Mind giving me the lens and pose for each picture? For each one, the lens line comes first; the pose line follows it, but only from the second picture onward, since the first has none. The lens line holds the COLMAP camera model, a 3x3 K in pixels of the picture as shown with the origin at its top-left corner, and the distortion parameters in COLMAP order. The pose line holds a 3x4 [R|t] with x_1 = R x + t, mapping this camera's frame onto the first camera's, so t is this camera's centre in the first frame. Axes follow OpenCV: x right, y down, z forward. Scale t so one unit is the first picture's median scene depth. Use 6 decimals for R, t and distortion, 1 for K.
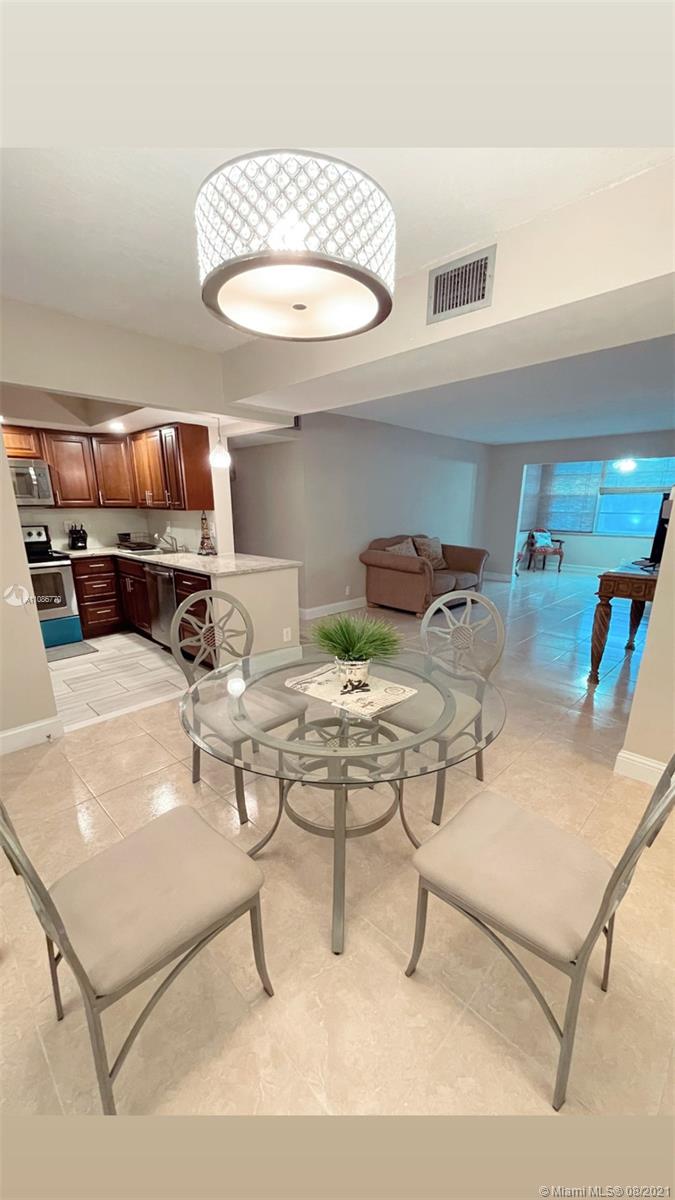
lens RADIAL K [[439.3, 0, 331.8], [0, 439.3, 630.9], [0, 0, 1]] dist [0.000042, -0.000001]
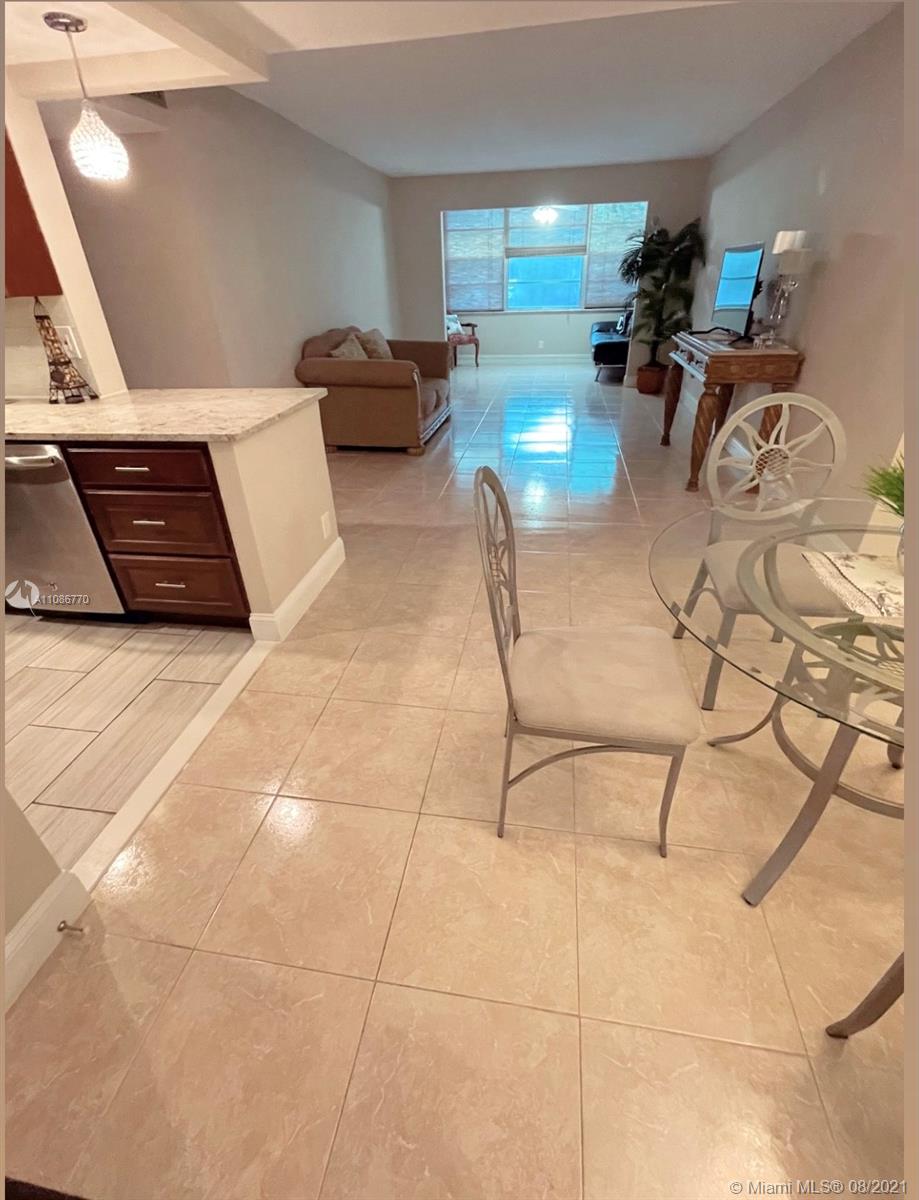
lens RADIAL K [[551.3, 0, 457.7], [0, 551.3, 604.8], [0, 0, 1]] dist [-0.003703, -0.000758]
pose [[0.810329, -0.321350, 0.490000, -0.300749], [0.191199, 0.935447, 0.297289, -0.065445], [-0.553904, -0.147214, 0.819463, 0.259440]]
